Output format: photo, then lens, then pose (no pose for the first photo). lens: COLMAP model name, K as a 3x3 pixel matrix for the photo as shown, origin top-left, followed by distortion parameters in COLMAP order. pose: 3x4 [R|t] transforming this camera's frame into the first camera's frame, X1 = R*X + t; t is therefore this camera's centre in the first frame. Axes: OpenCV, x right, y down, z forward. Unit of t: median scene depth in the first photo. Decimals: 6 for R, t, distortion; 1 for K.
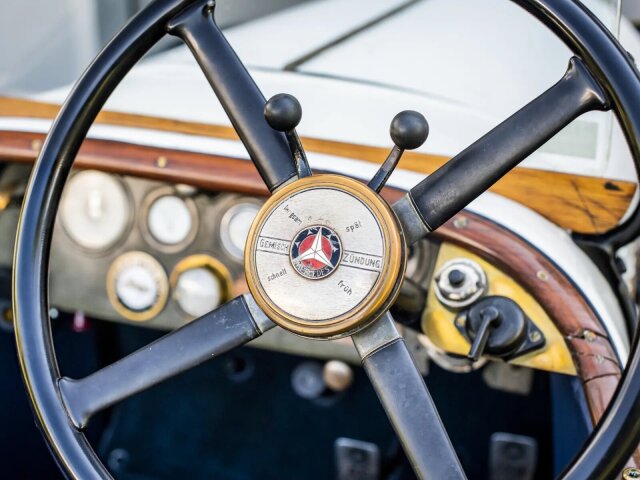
lens RADIAL K [[1068.8, 0, 320.0], [0, 1068.8, 240.0], [0, 0, 1]] dist [-0.226294, -0.052665]
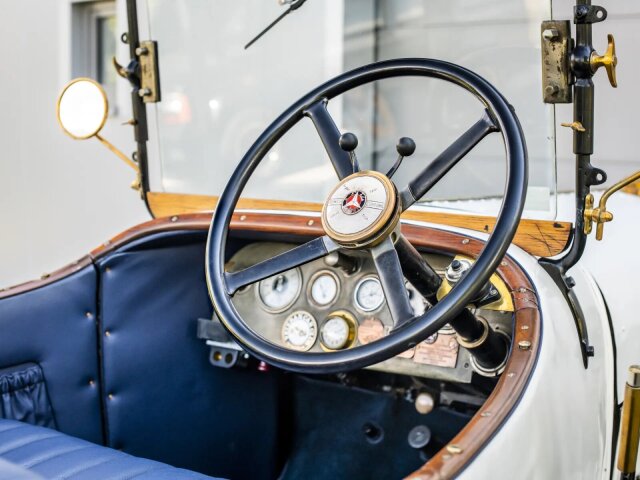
lens RADIAL K [[1036.0, 0, 320.0], [0, 1036.0, 240.0], [0, 0, 1]] dist [-0.327234, -0.002952]
pose [[0.966609, 0.041488, -0.252875, 0.348695], [-0.117578, 0.948606, -0.293806, 0.534359], [0.227690, 0.313728, 0.921809, -0.630165]]
